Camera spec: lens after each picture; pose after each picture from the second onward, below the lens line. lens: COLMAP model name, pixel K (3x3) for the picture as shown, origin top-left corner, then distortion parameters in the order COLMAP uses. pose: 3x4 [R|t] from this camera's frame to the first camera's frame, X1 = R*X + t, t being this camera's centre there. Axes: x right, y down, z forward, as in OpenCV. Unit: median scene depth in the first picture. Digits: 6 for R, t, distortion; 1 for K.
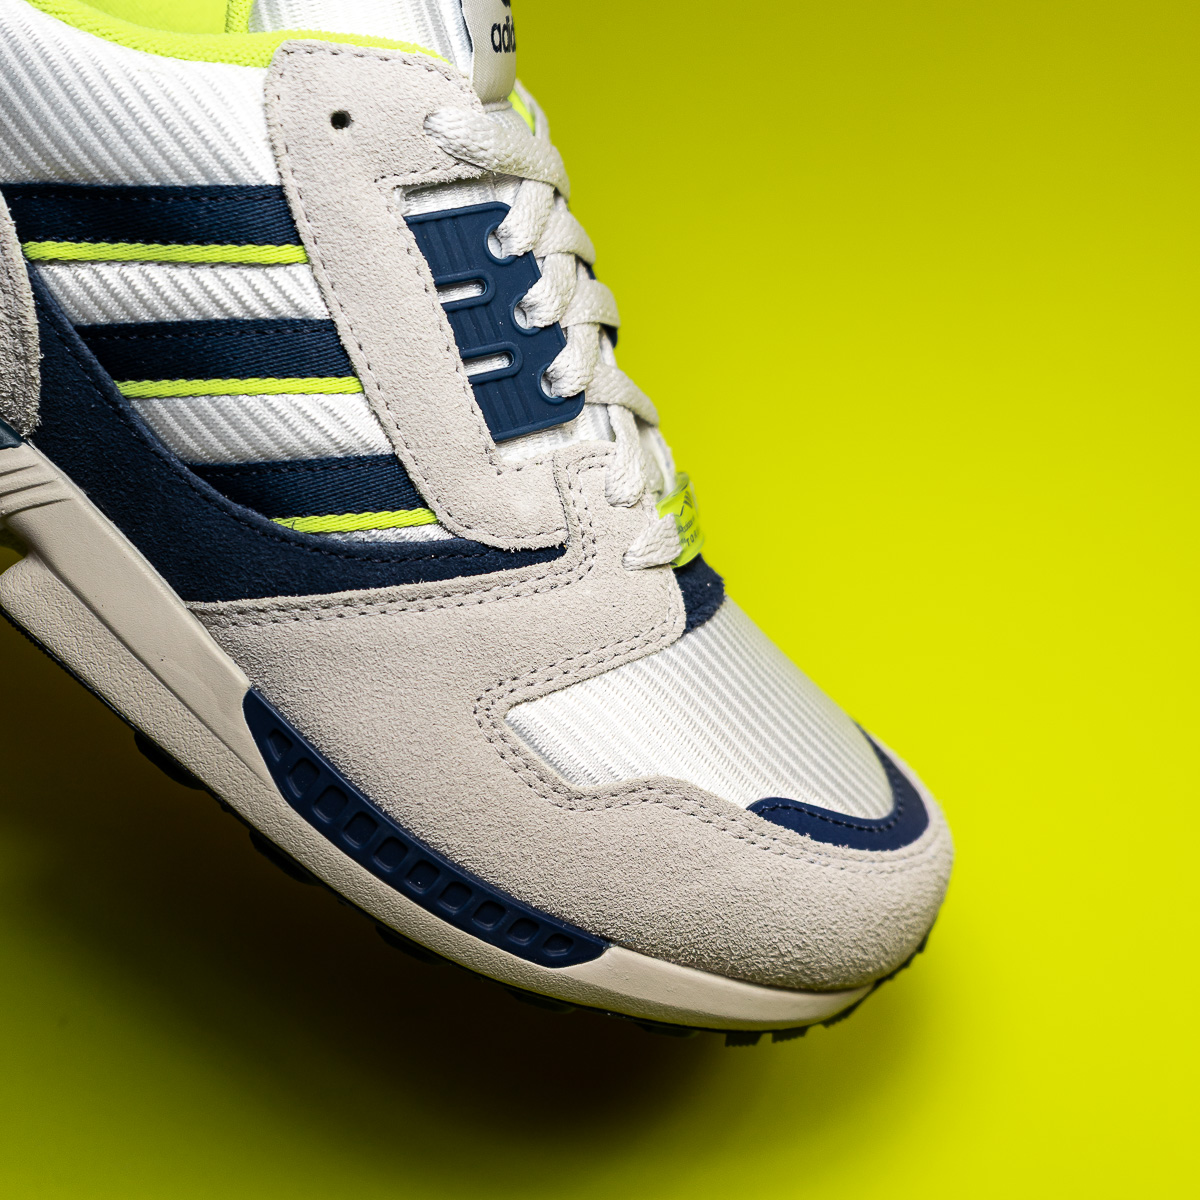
lens RADIAL K [[1914.7, 0, 600.0], [0, 1914.7, 600.0], [0, 0, 1]] dist [0.017399, 0.090566]
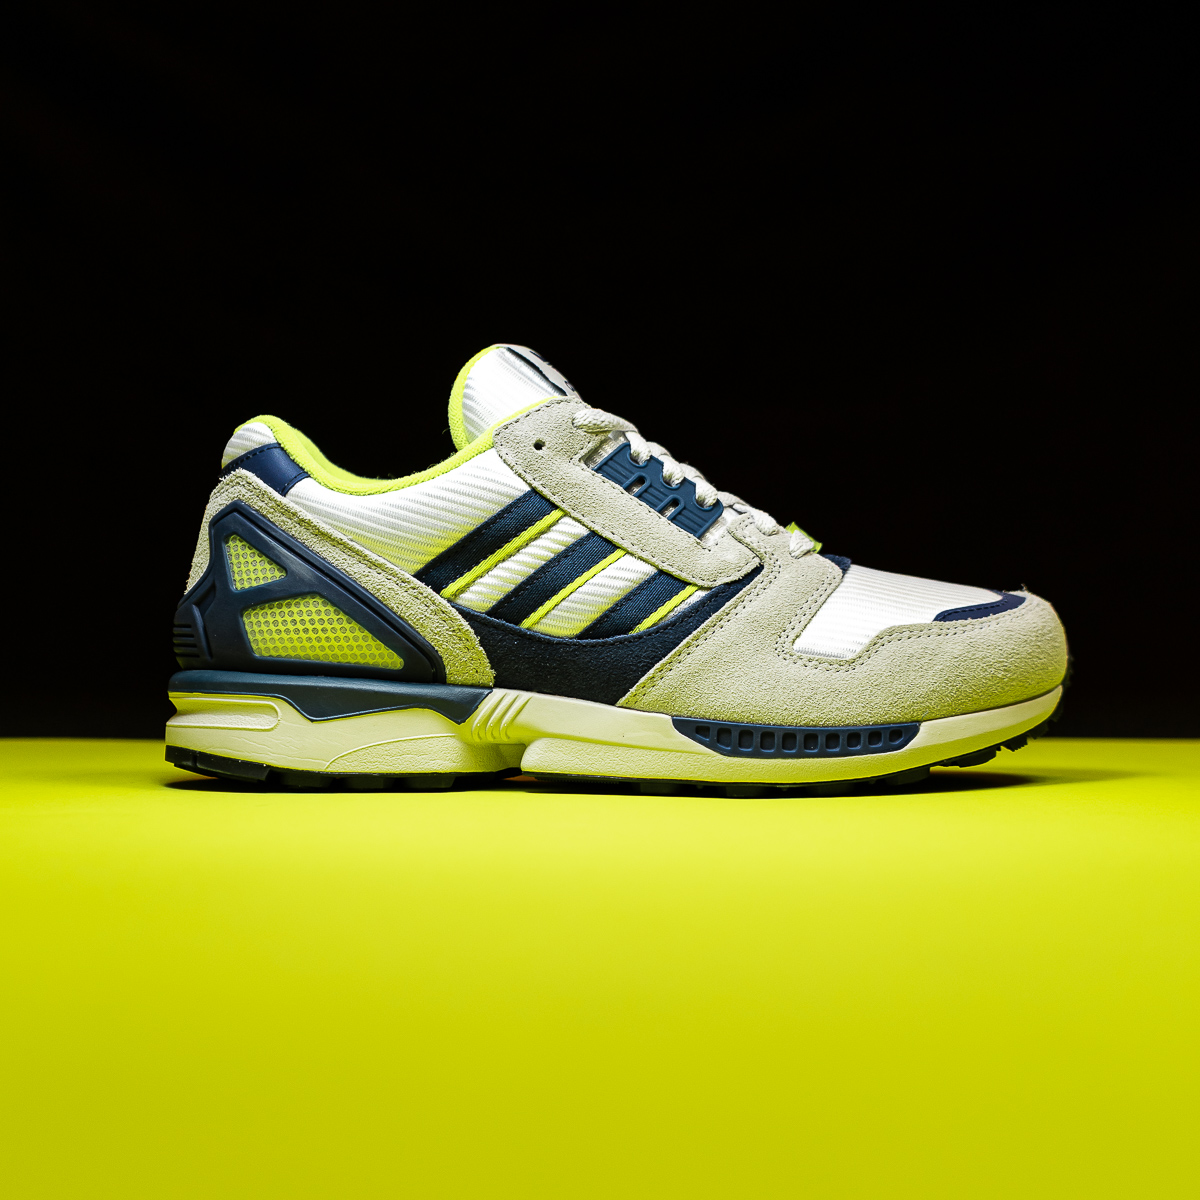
lens RADIAL K [[1914.7, 0, 600.0], [0, 1914.7, 600.0], [0, 0, 1]] dist [0.017399, 0.090566]
pose [[0.805161, -0.584003, 0.103231, -0.364294], [0.586805, 0.759302, -0.281285, 0.437181], [0.085888, 0.287056, 0.954056, -0.778450]]
